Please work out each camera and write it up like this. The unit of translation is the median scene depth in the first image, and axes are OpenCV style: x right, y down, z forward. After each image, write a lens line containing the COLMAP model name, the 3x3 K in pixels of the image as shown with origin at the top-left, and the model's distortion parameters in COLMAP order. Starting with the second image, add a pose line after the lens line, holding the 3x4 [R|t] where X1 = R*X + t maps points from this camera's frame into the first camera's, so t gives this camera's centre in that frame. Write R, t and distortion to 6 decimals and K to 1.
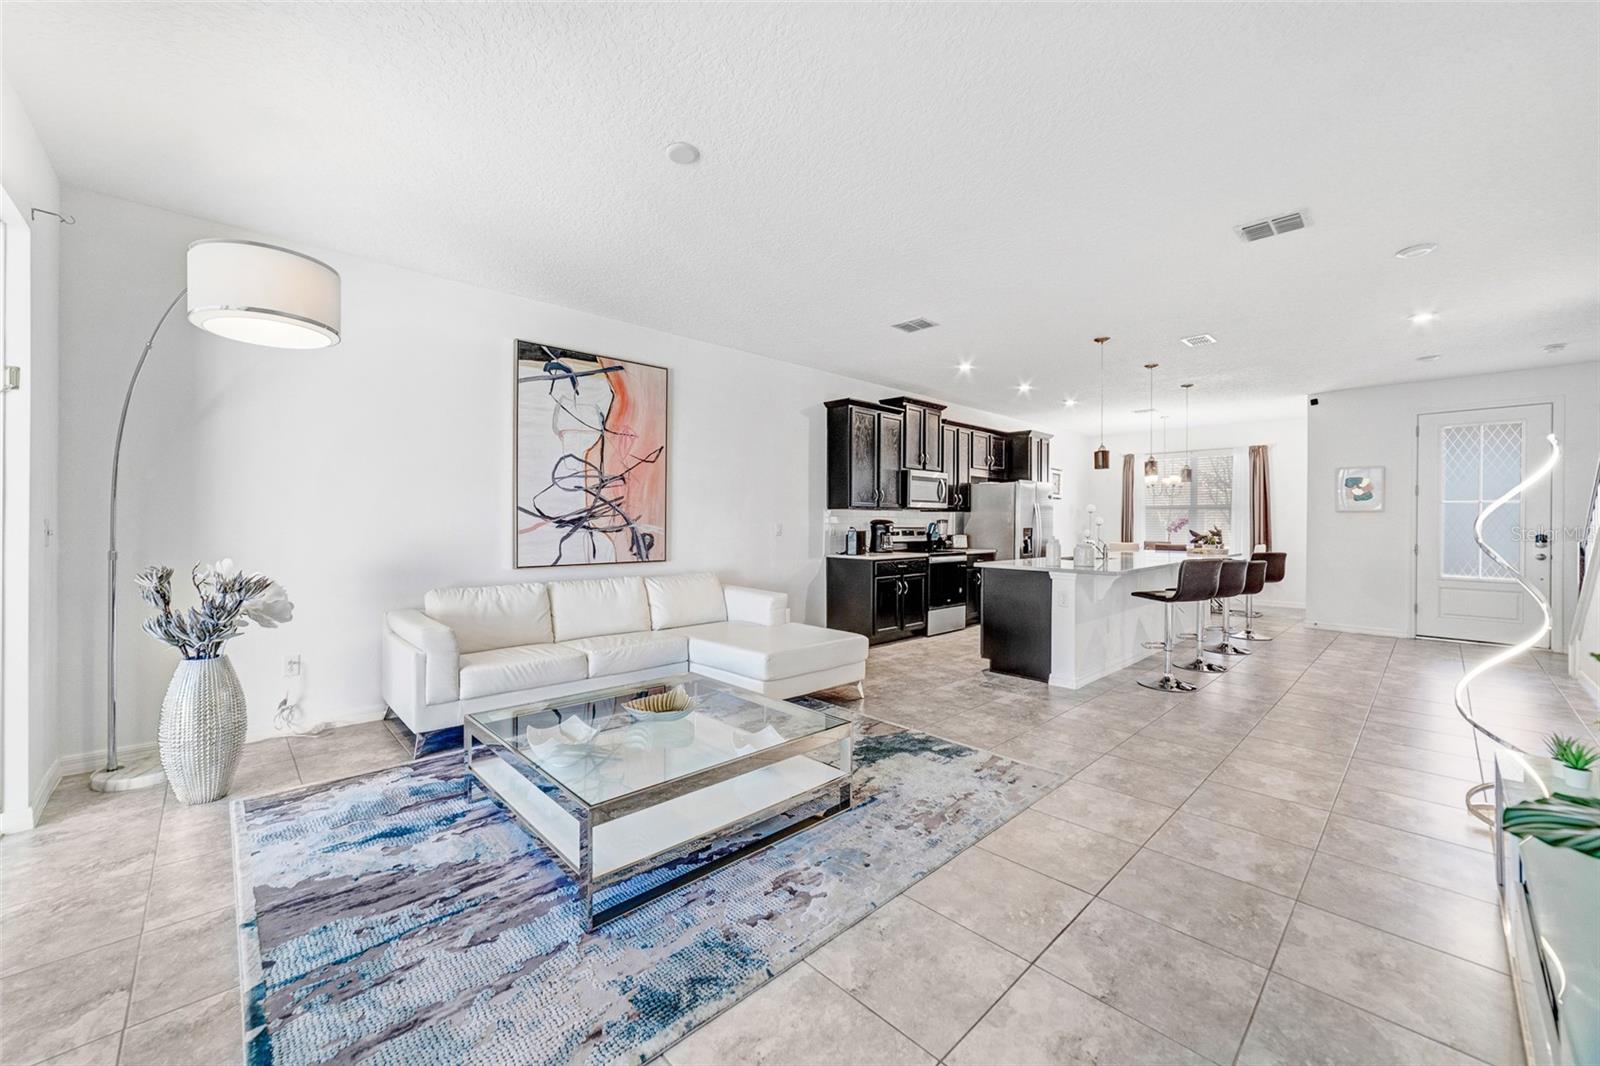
lens RADIAL K [[624.3, 0, 805.0], [0, 624.3, 530.1], [0, 0, 1]] dist [-0.005841, 0.002578]
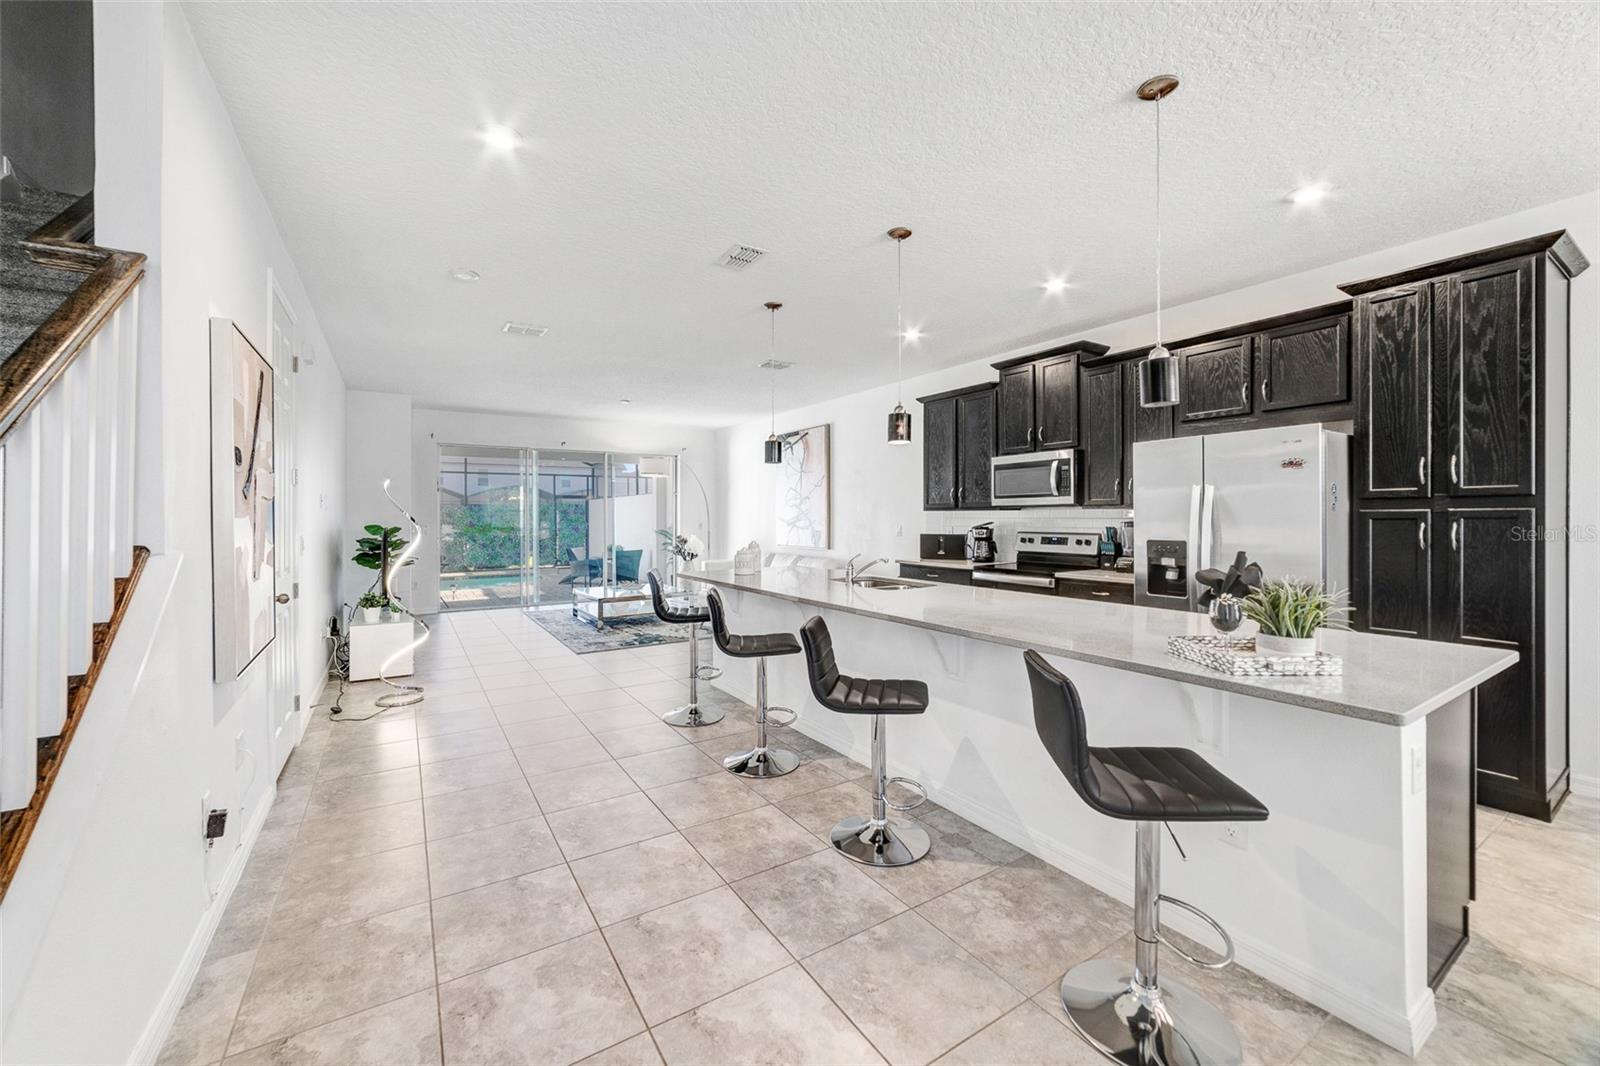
lens RADIAL K [[624.3, 0, 792.9], [0, 624.3, 513.5], [0, 0, 1]] dist [-0.005841, 0.002578]
pose [[-0.203054, -0.005072, -0.979154, 0.916899], [-0.005927, 0.999975, -0.003951, -0.021664], [0.979150, 0.005001, -0.203079, 0.862731]]
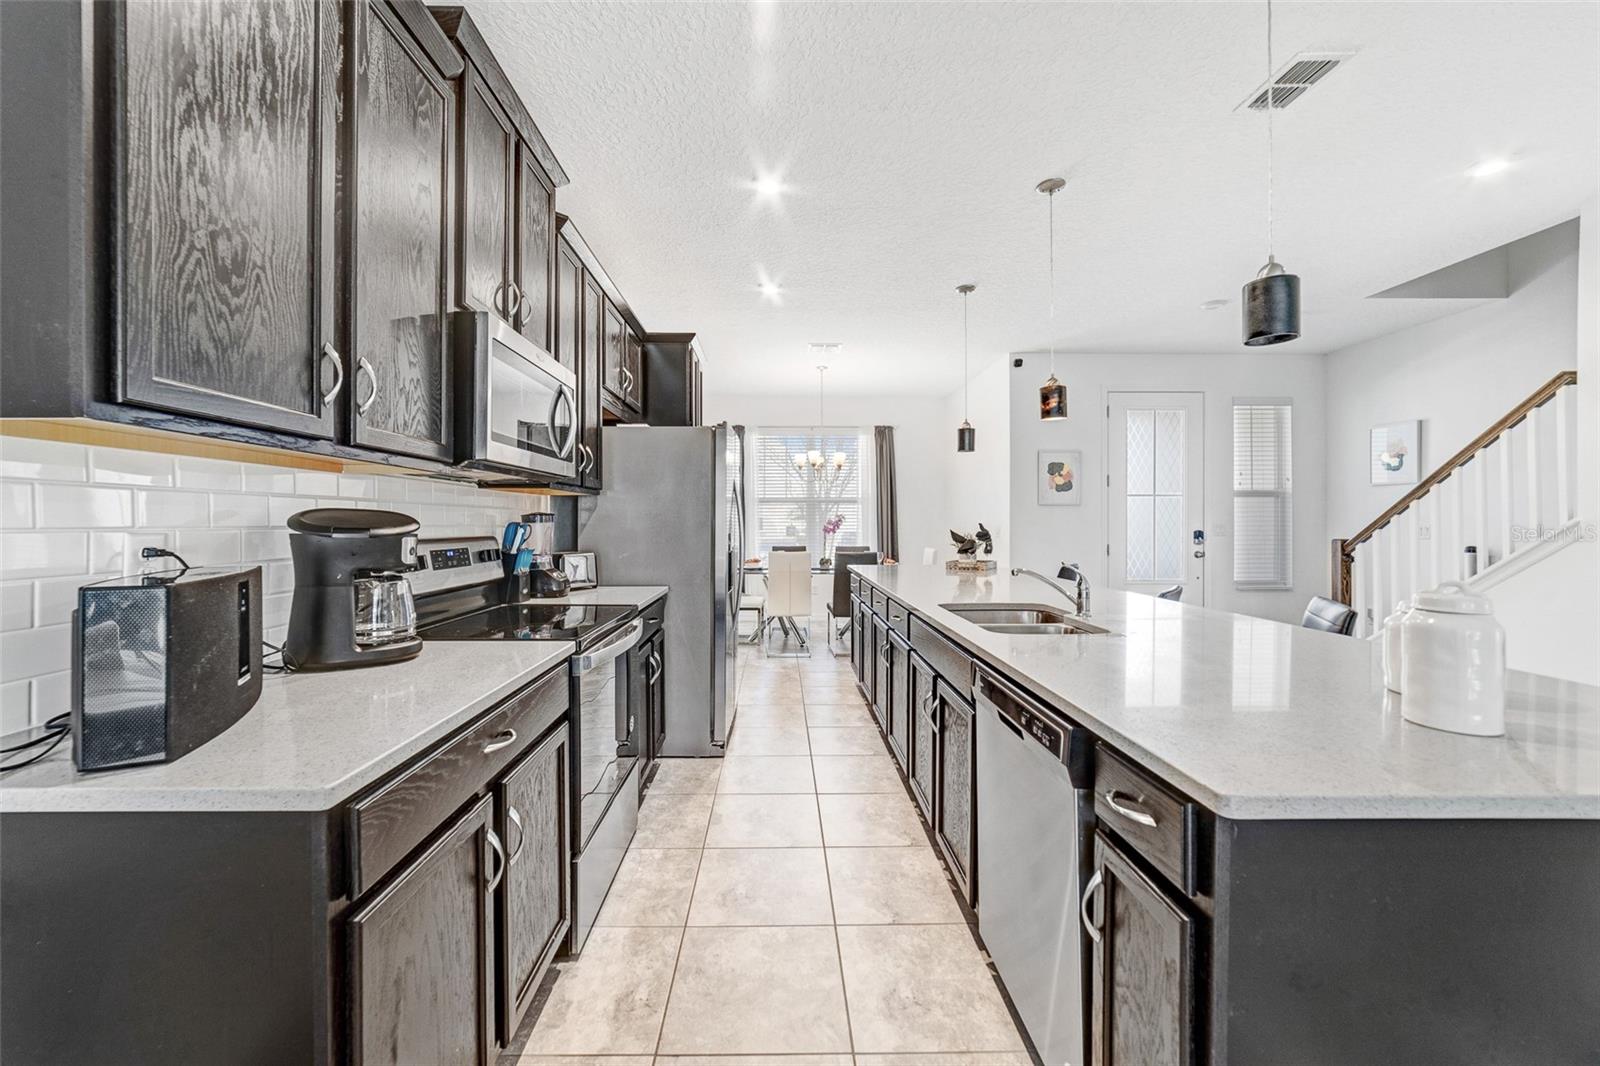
lens RADIAL K [[624.3, 0, 784.8], [0, 624.3, 519.7], [0, 0, 1]] dist [-0.005841, 0.002578]
pose [[0.700363, -0.002969, 0.713781, 0.067747], [0.014428, 0.999846, -0.009997, -0.008211], [-0.713641, 0.017300, 0.700298, 0.692581]]
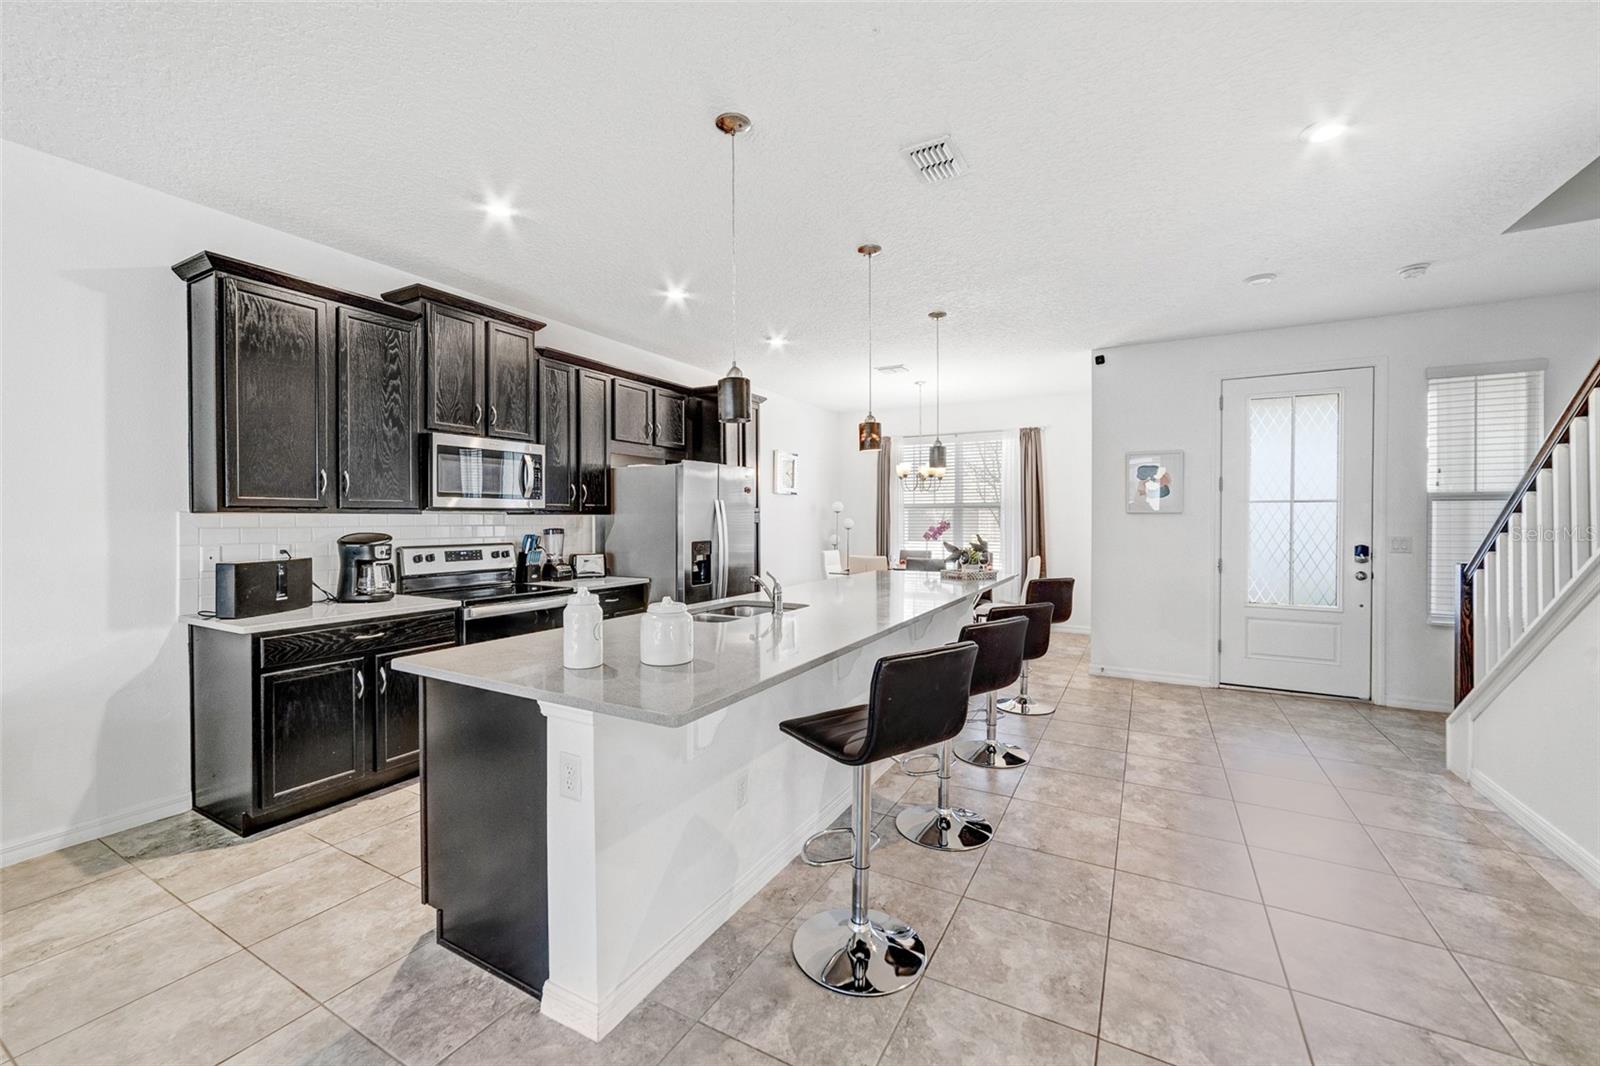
lens RADIAL K [[624.3, 0, 788.5], [0, 624.3, 528.0], [0, 0, 1]] dist [-0.005841, 0.002578]
pose [[0.963375, -0.008108, 0.268036, 0.291546], [0.007363, 0.999966, 0.003784, -0.018827], [-0.268058, -0.001672, 0.963401, 0.421880]]
